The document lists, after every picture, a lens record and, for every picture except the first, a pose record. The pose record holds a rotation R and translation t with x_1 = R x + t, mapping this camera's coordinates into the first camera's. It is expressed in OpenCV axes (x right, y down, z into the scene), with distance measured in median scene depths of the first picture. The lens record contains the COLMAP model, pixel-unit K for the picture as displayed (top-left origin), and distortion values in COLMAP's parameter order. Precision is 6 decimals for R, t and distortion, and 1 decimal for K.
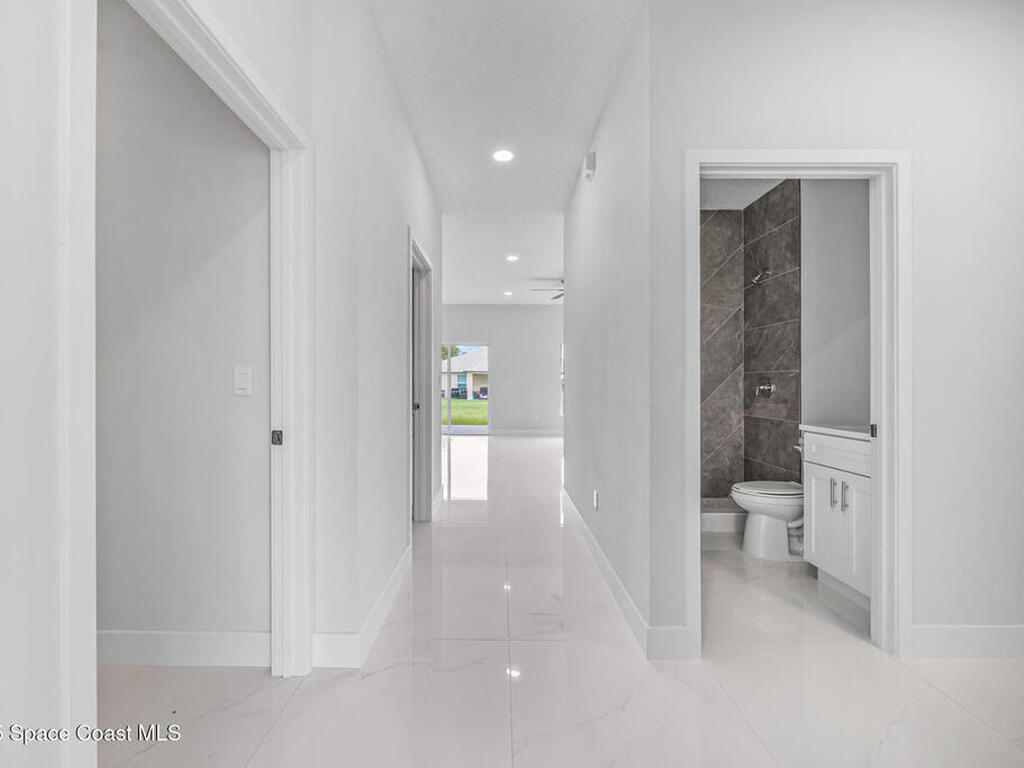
lens RADIAL K [[440.4, 0, 515.7], [0, 440.4, 381.5], [0, 0, 1]] dist [0.001535, -0.000005]
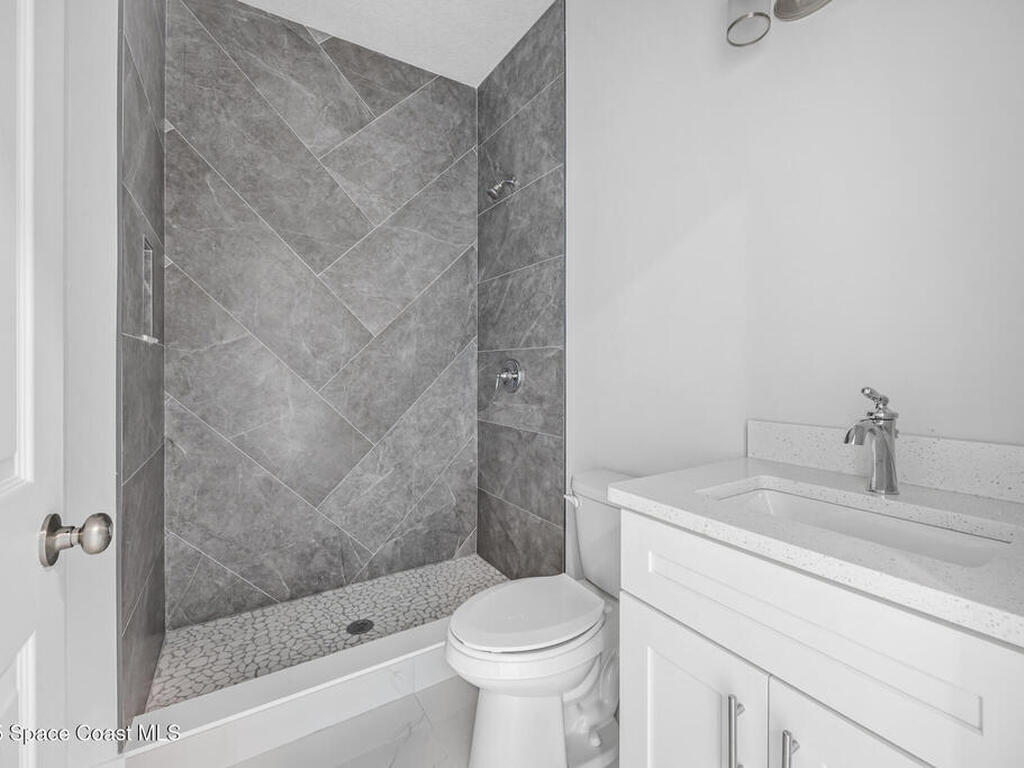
lens RADIAL K [[440.4, 0, 513.5], [0, 440.4, 374.9], [0, 0, 1]] dist [0.001535, -0.000005]
pose [[0.853691, -0.004745, 0.520758, 0.257227], [-0.002867, 0.999901, 0.013810, 0.004199], [-0.520771, -0.013282, 0.853593, 0.480328]]
